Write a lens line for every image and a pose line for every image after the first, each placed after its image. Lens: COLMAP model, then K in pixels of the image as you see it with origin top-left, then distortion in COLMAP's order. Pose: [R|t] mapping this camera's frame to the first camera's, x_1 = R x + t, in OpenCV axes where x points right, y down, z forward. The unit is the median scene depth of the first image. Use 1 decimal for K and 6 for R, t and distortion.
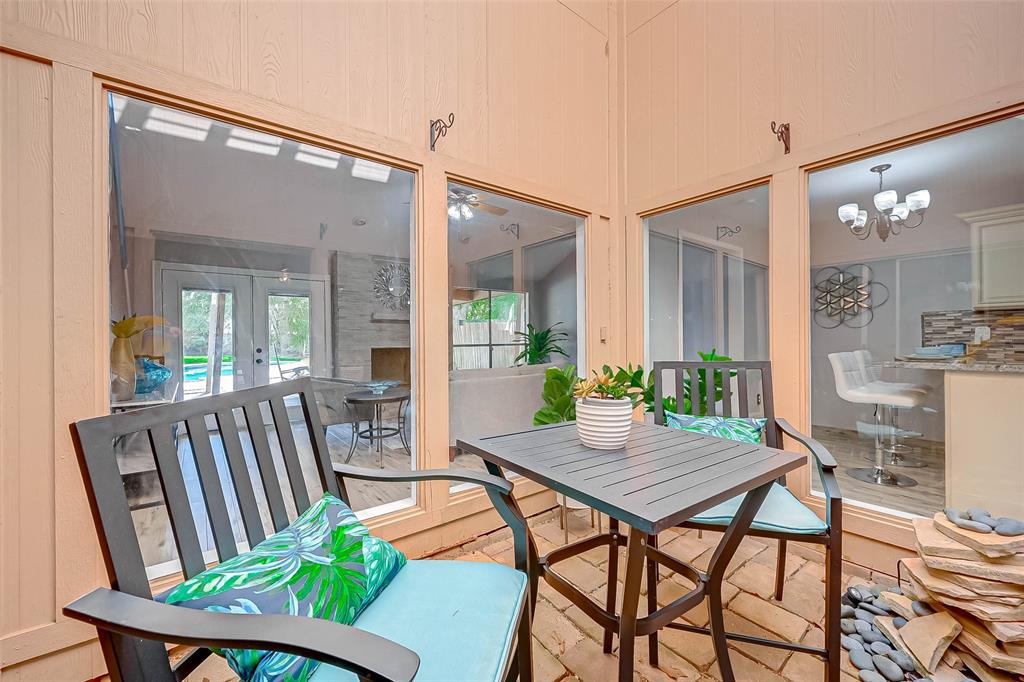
lens RADIAL K [[426.4, 0, 512.0], [0, 426.4, 341.0], [0, 0, 1]] dist [-0.001737, -0.000185]
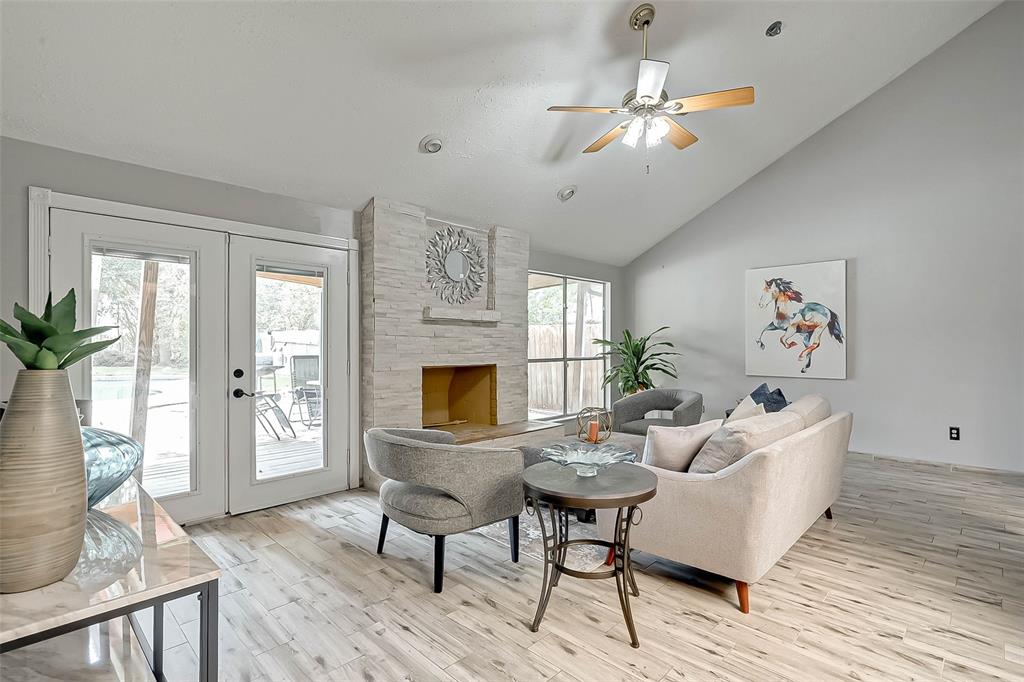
lens RADIAL K [[499.9, 0, 509.2], [0, 499.9, 343.1], [0, 0, 1]] dist [0.000029, -0.000220]
pose [[0.989474, 0.009748, 0.144381, -0.318316], [-0.008687, 0.999930, -0.007980, -0.012118], [-0.144449, 0.006642, 0.989490, 0.301717]]
